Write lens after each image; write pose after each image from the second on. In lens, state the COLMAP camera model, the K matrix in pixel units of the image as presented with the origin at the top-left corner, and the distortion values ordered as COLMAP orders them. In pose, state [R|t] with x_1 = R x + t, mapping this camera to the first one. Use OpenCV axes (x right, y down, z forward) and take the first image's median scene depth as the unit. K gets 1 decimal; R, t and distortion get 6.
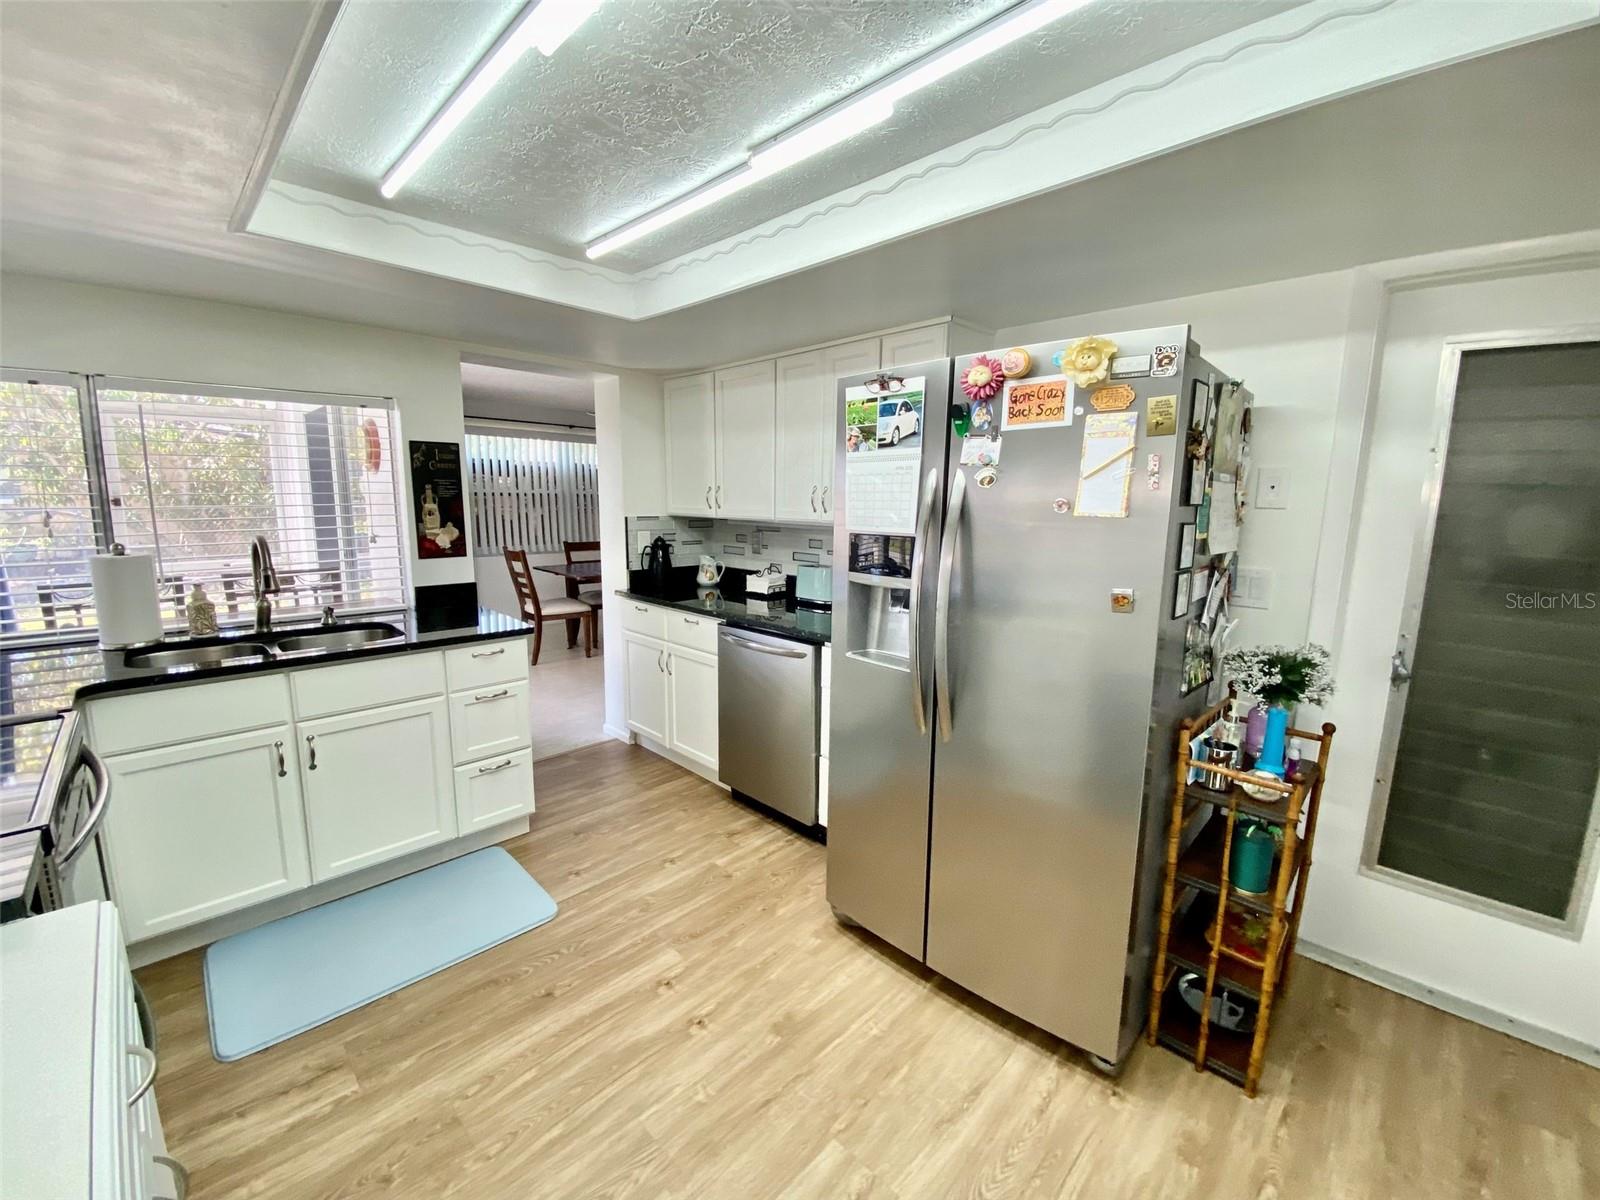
lens RADIAL K [[657.9, 0, 801.9], [0, 657.9, 600.1], [0, 0, 1]] dist [-0.012185, -0.000400]
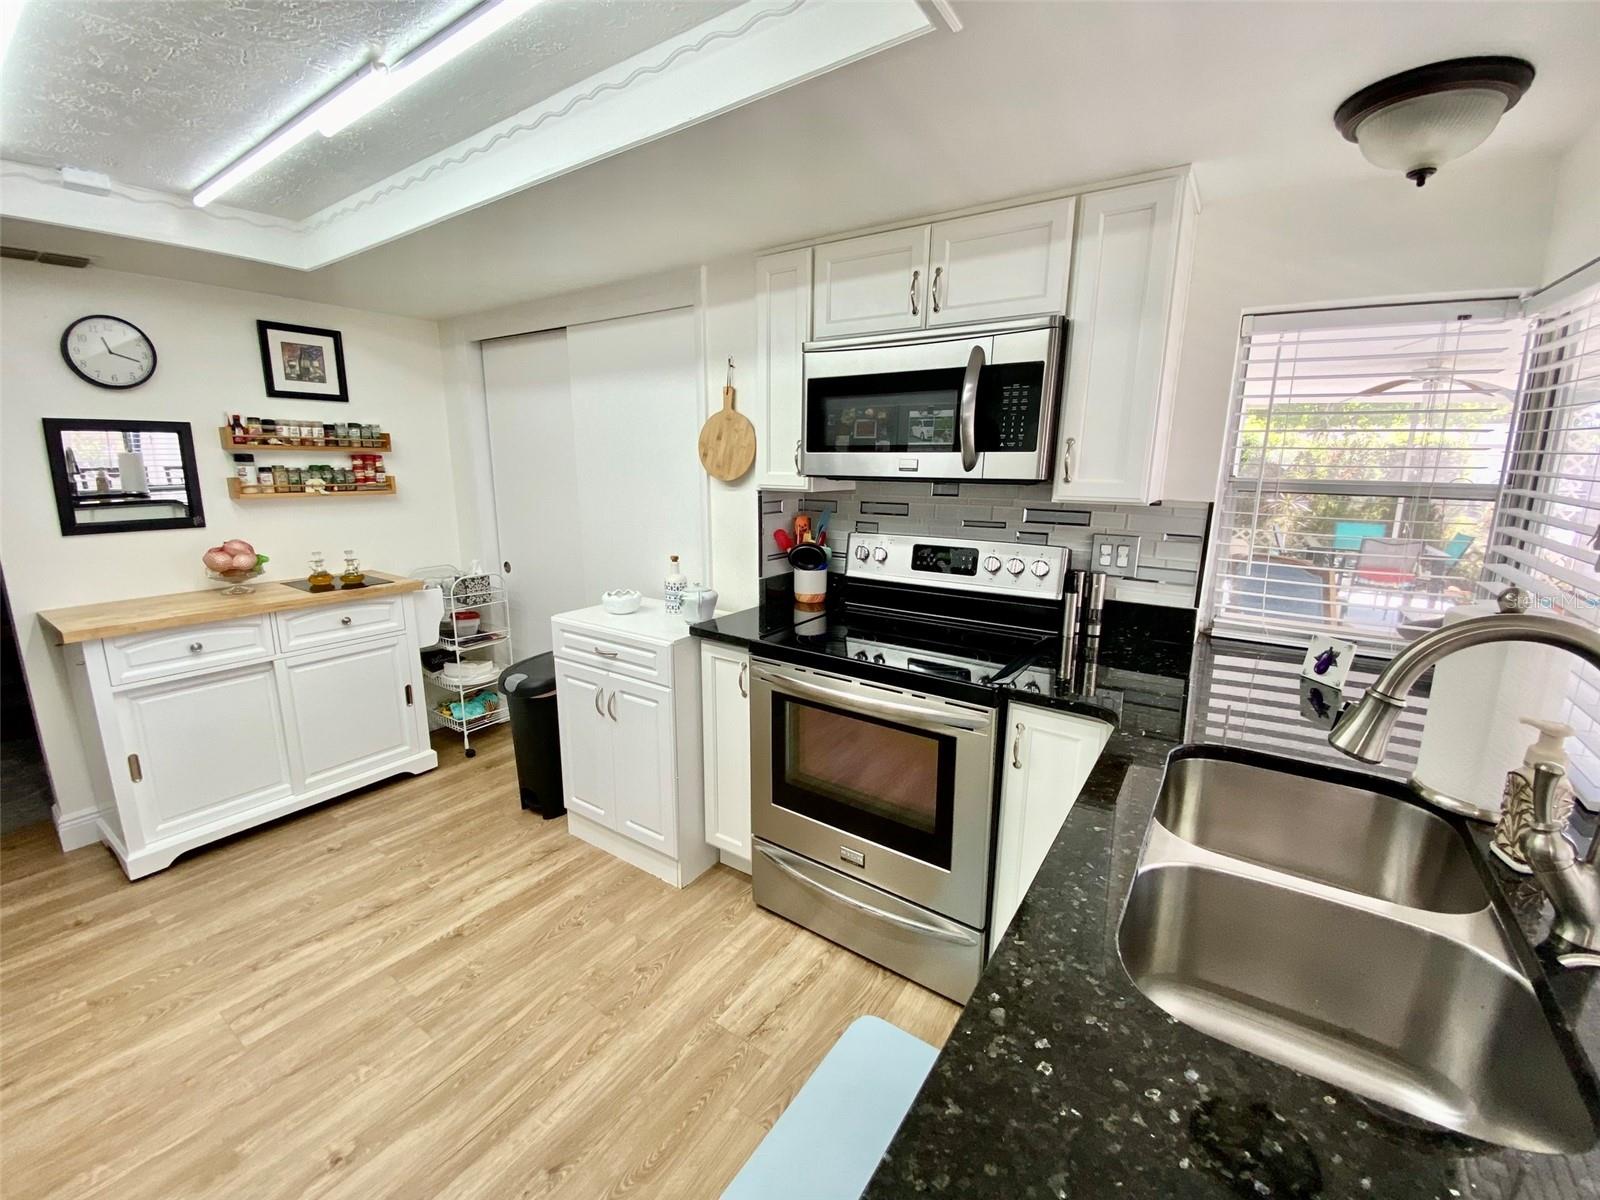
lens RADIAL K [[657.9, 0, 798.4], [0, 657.9, 594.4], [0, 0, 1]] dist [-0.012185, -0.000400]
pose [[-0.983644, 0.023567, -0.178576, -0.621984], [-0.041198, 0.935688, 0.350414, -0.274133], [0.175350, 0.352040, -0.919413, 1.707355]]
